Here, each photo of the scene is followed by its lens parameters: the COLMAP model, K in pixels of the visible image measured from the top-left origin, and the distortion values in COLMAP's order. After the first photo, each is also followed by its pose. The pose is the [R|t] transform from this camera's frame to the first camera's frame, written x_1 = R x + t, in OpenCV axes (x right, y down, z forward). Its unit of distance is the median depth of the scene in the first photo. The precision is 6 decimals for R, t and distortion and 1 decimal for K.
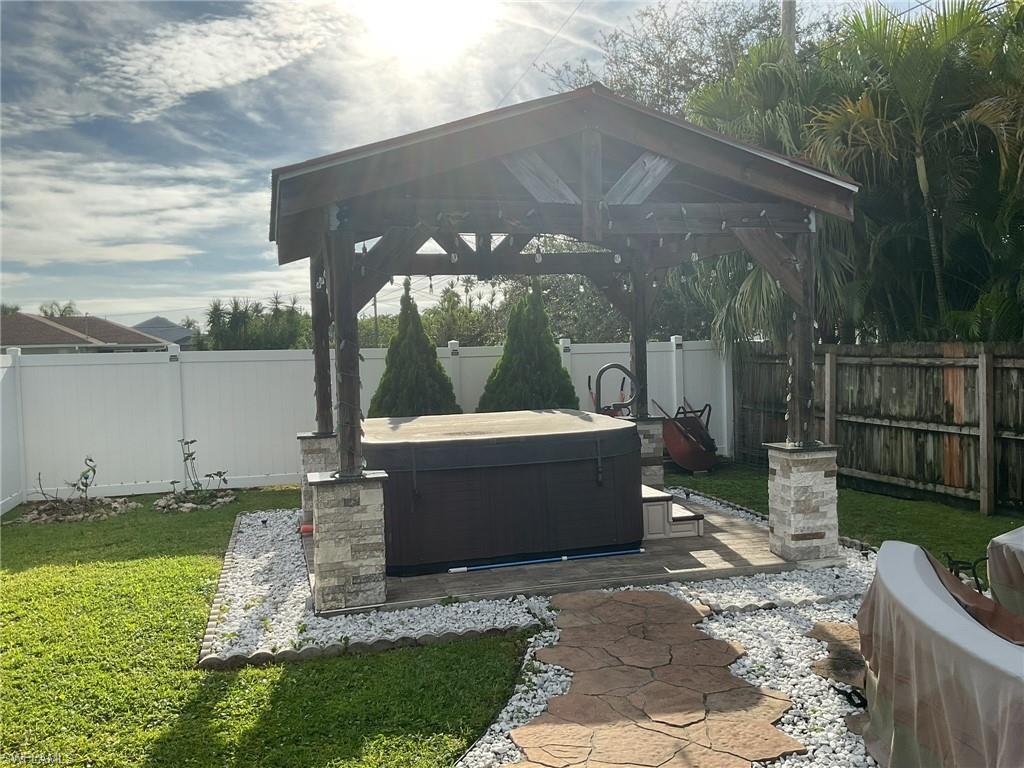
lens RADIAL K [[845.5, 0, 512.0], [0, 845.5, 384.0], [0, 0, 1]] dist [0.121805, -0.249371]
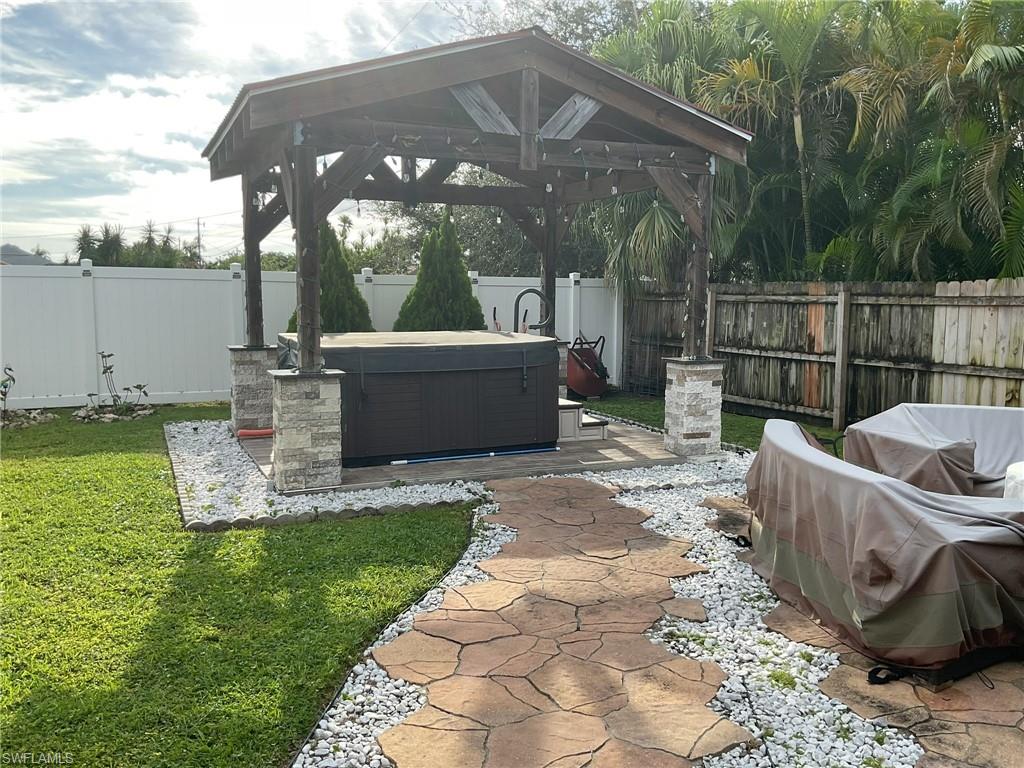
lens RADIAL K [[845.5, 0, 512.0], [0, 845.5, 384.0], [0, 0, 1]] dist [0.121805, -0.249371]
pose [[0.989101, 0.017847, 0.146151, -0.078562], [-0.026881, 0.997832, 0.060073, 0.042649], [-0.144762, -0.063347, 0.987437, -0.115720]]
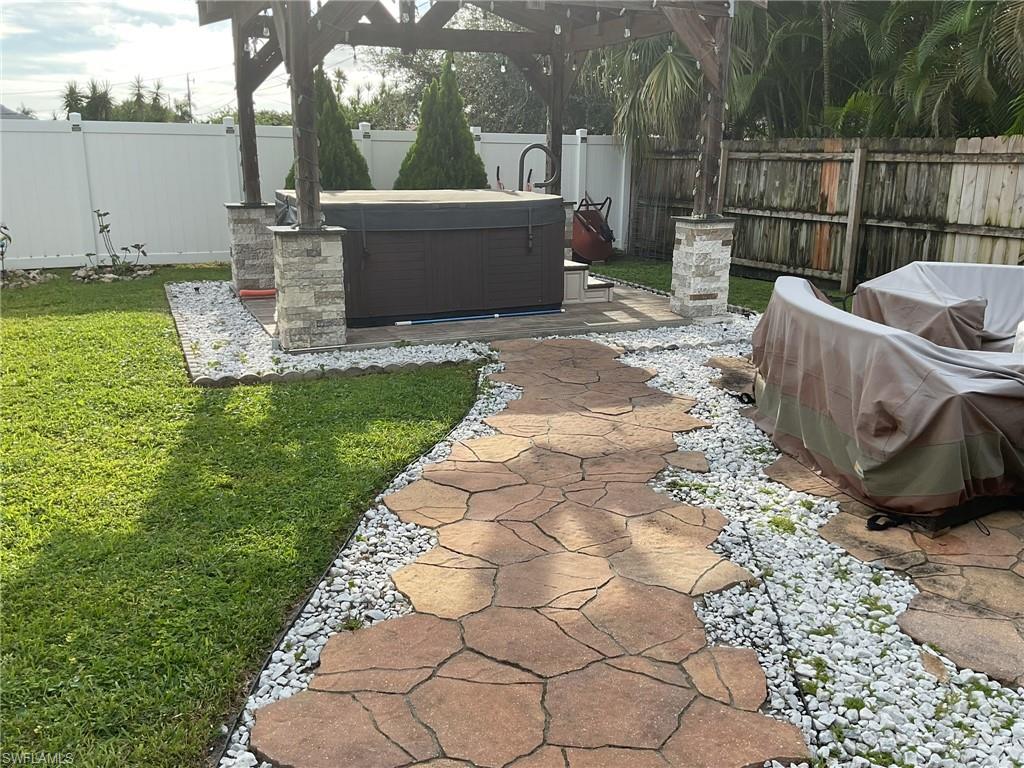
lens RADIAL K [[845.5, 0, 512.0], [0, 845.5, 384.0], [0, 0, 1]] dist [0.121805, -0.249371]
pose [[0.989417, -0.002011, 0.145086, -0.081019], [-0.029294, 0.976546, 0.213306, 0.053185], [-0.142112, -0.215298, 0.966153, -0.109584]]
